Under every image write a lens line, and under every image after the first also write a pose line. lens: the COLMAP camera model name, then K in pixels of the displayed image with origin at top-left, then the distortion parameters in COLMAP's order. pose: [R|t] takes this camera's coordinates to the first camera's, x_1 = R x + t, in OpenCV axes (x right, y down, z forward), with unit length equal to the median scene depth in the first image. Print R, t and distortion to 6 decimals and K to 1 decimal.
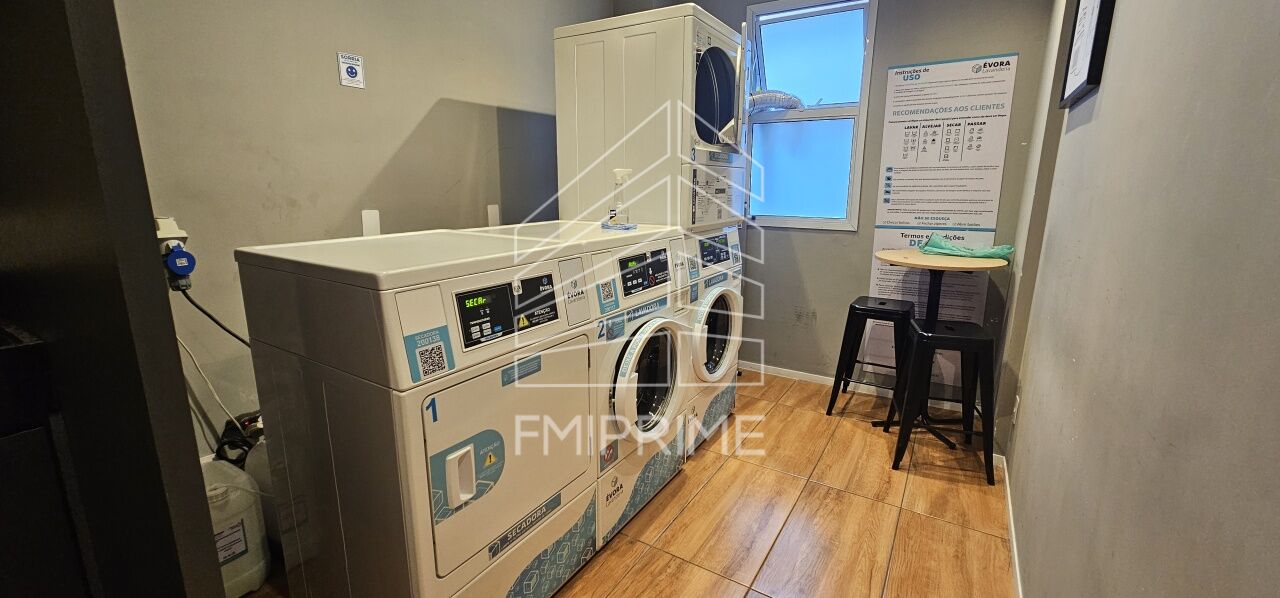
lens RADIAL K [[528.3, 0, 640.8], [0, 528.3, 298.4], [0, 0, 1]] dist [0.003393, 0.000336]
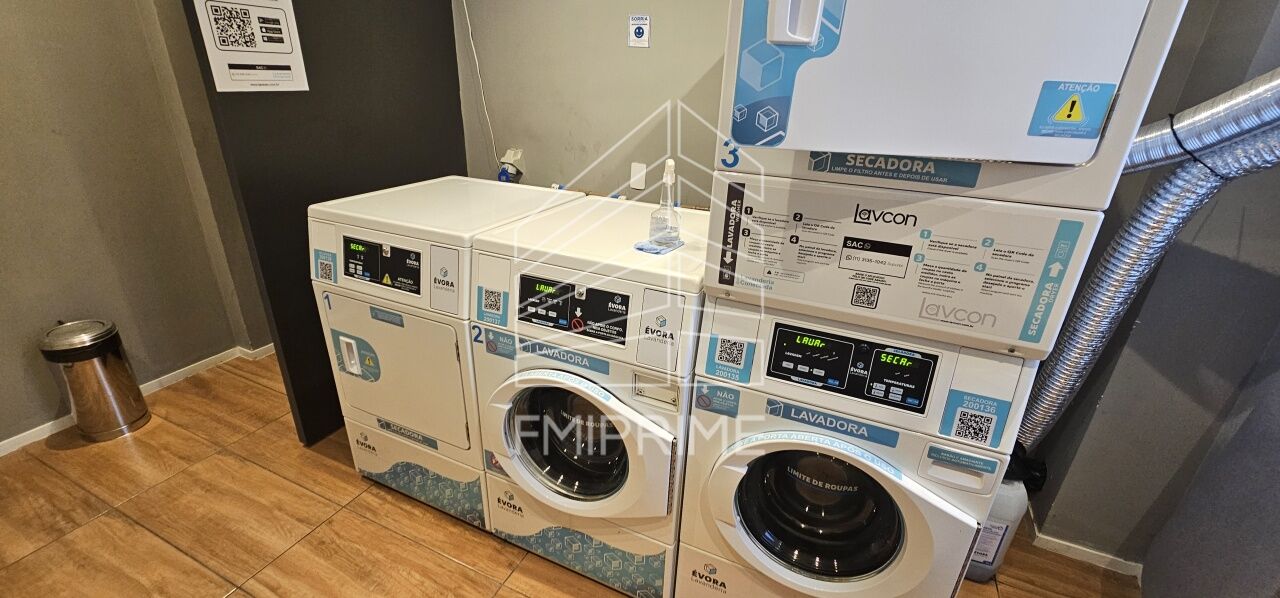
lens RADIAL K [[528.3, 0, 639.4], [0, 528.3, 297.6], [0, 0, 1]] dist [0.003393, 0.000336]
pose [[0.113065, 0.386742, -0.915230, 0.888262], [-0.246657, 0.903227, 0.351199, -0.449362], [0.962485, 0.186040, 0.197516, 1.250222]]
